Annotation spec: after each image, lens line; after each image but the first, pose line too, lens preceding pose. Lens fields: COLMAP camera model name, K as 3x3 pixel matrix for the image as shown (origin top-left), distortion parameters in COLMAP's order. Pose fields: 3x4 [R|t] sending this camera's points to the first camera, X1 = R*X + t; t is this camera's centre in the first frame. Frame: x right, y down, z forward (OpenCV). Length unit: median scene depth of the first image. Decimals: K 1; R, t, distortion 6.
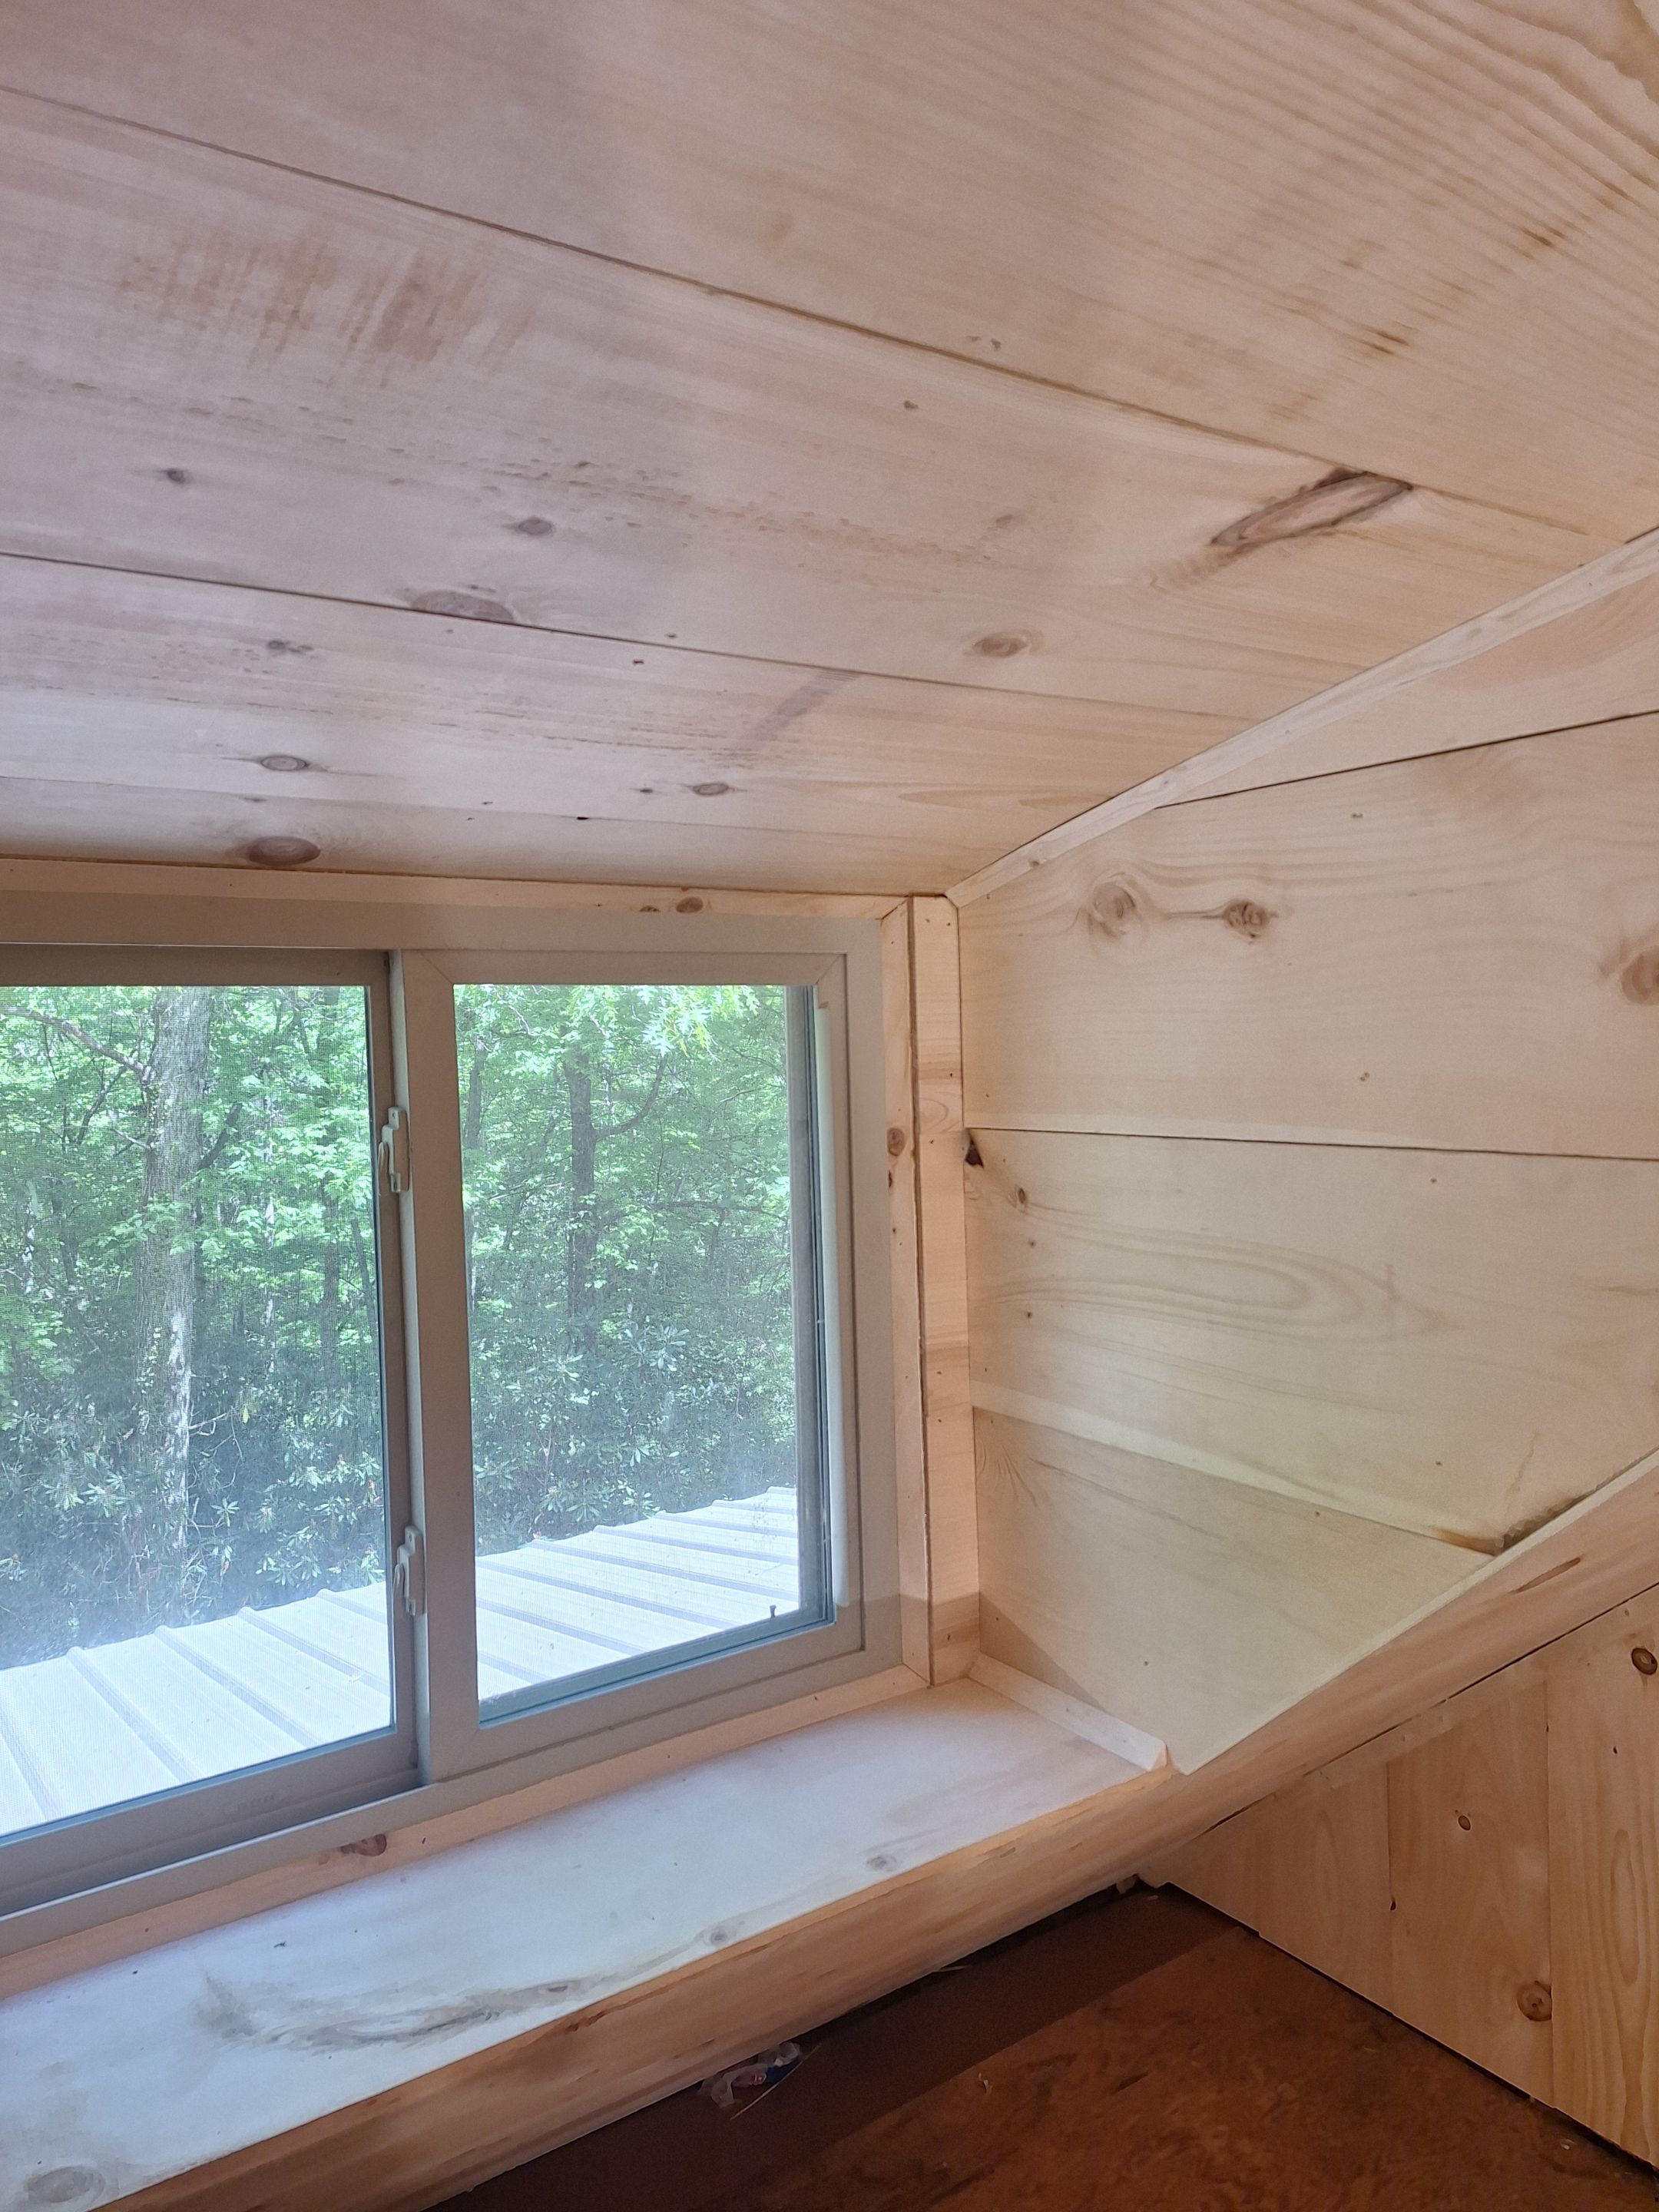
lens RADIAL K [[1536.3, 0, 829.5], [0, 1536.3, 1106.0], [0, 0, 1]] dist [0.063813, -0.053330]
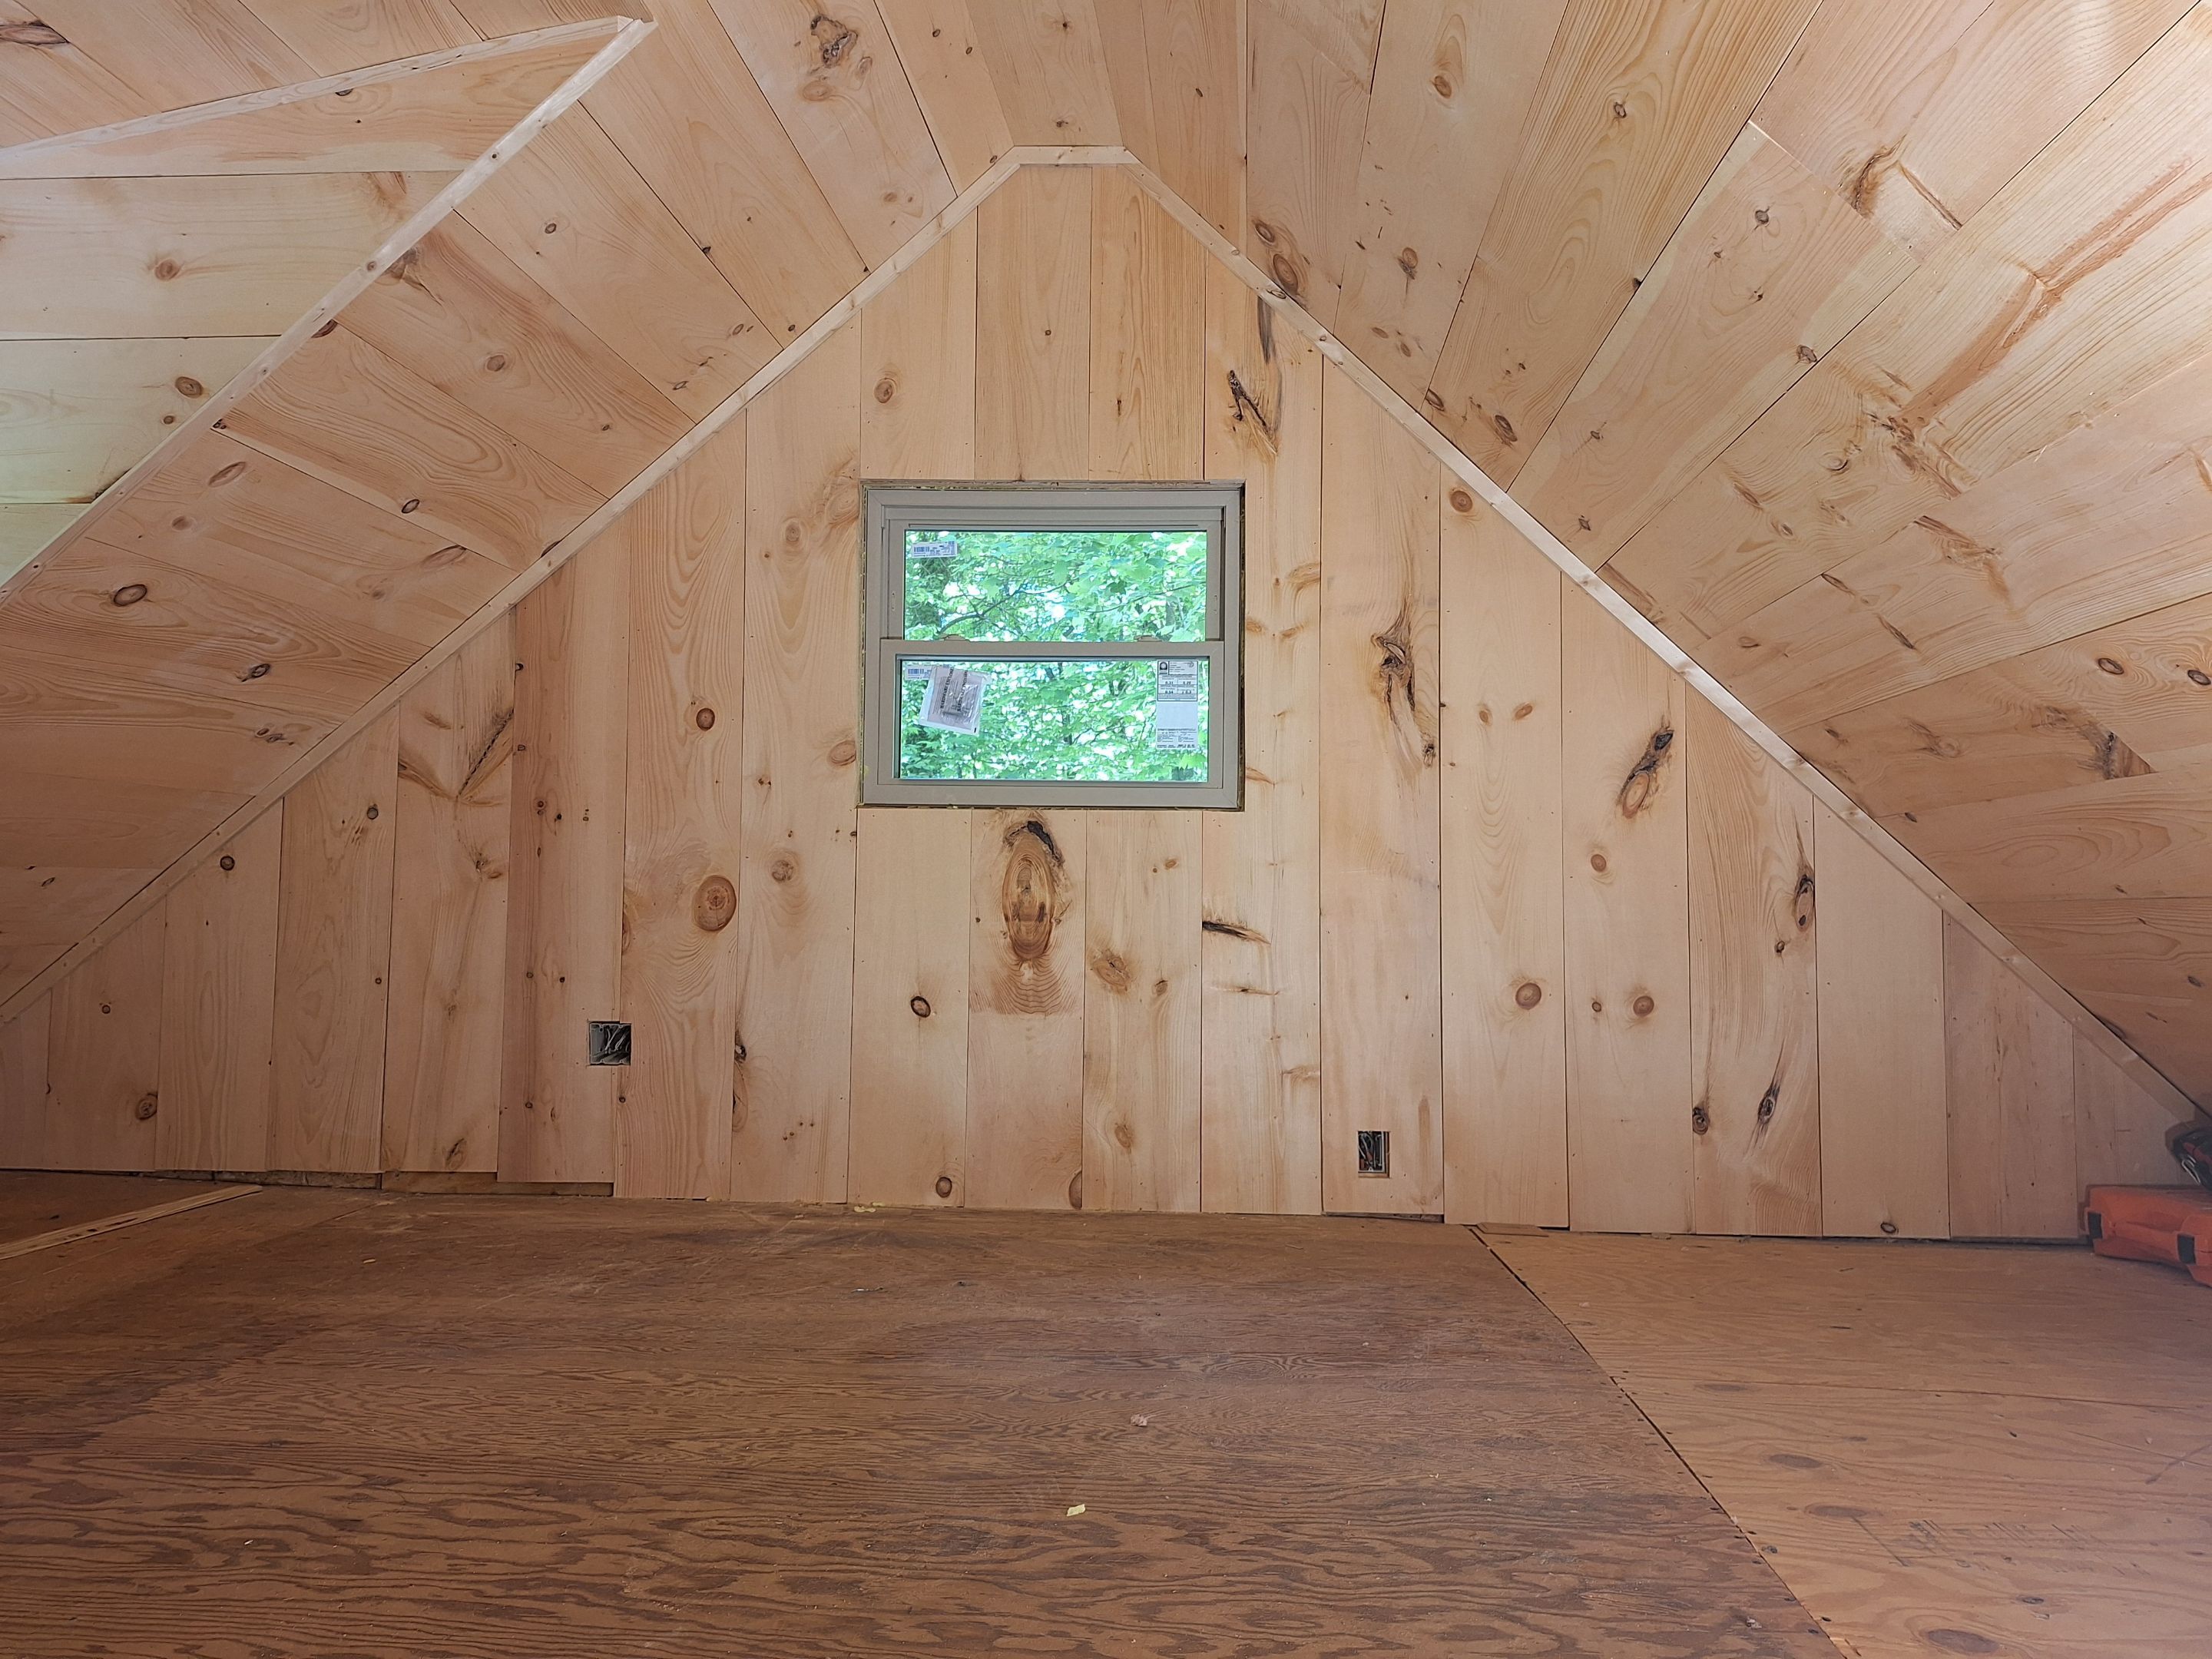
lens RADIAL K [[1512.6, 0, 1187.8], [0, 1512.6, 828.1], [0, 0, 1]] dist [0.003224, -0.010399]
pose [[0.584671, 0.084348, 0.806874, -0.352881], [0.013638, 0.993418, -0.113731, 0.905142], [-0.811156, 0.077500, 0.579672, -1.419528]]
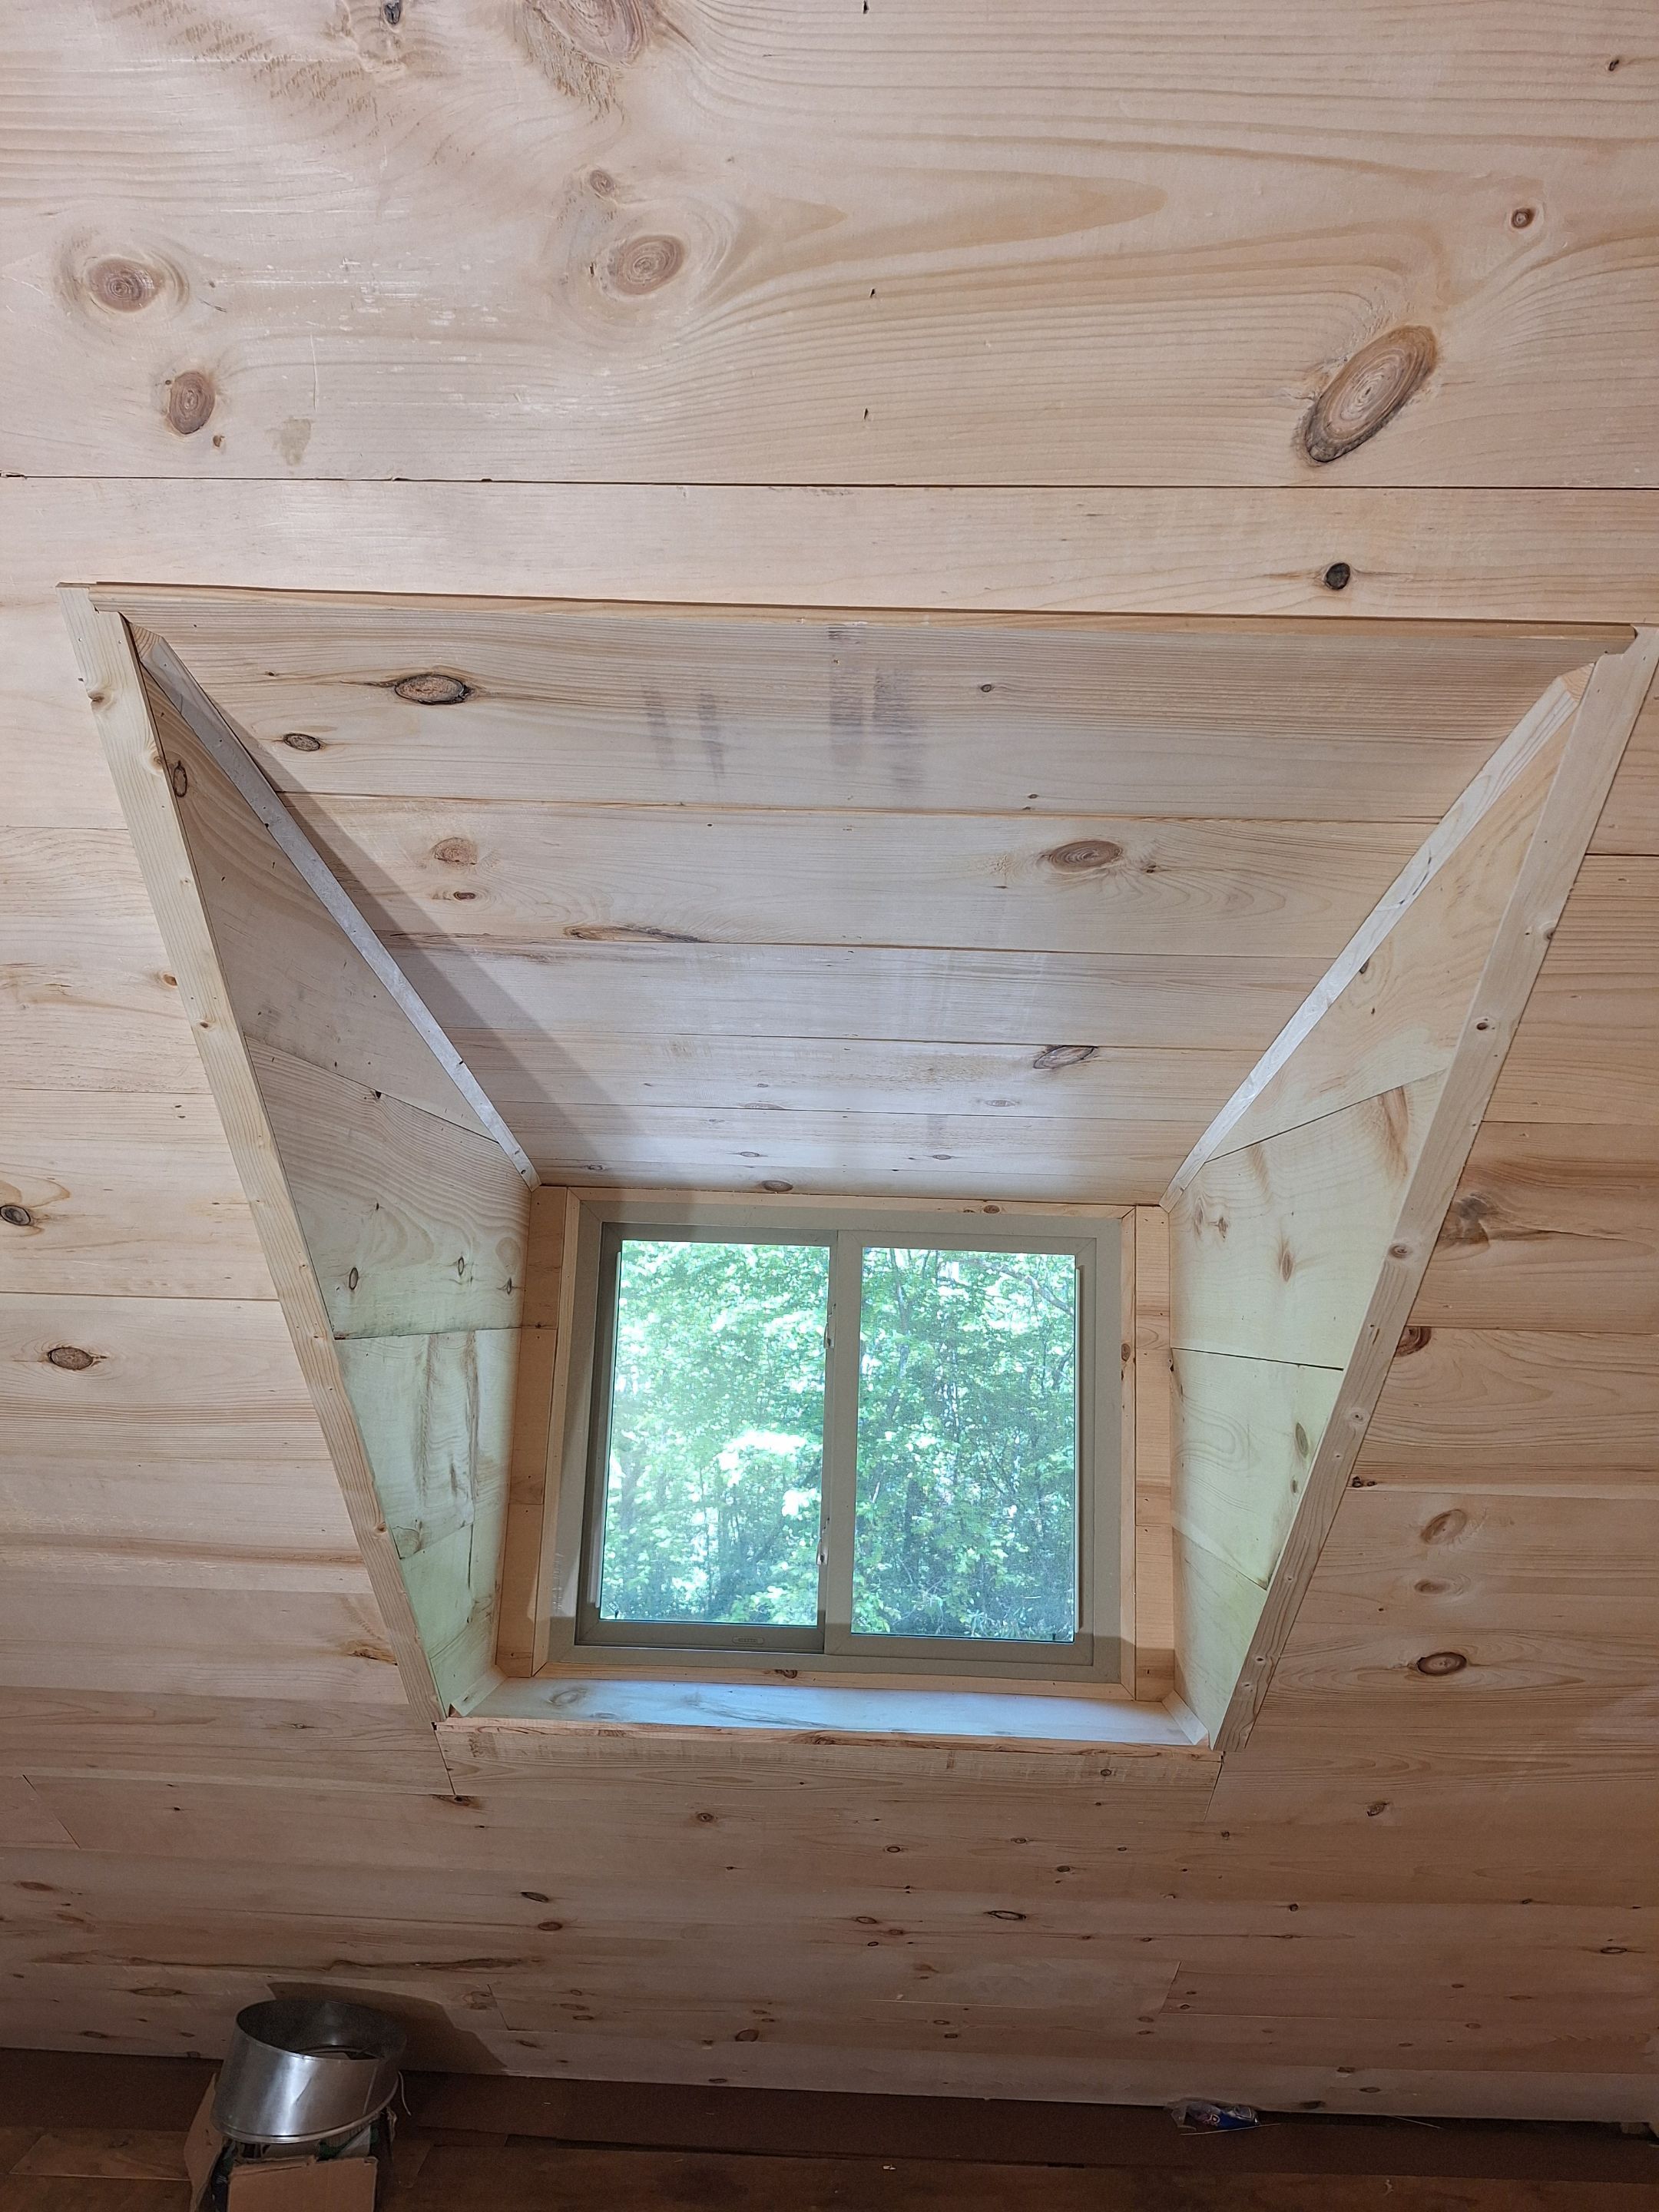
lens RADIAL K [[1536.3, 0, 829.5], [0, 1536.3, 1106.0], [0, 0, 1]] dist [0.063813, -0.053330]
pose [[0.816824, -0.015838, -0.576670, 0.885227], [-0.083210, 0.985935, -0.144941, 0.034955], [0.570855, 0.166376, 0.804018, -0.679613]]
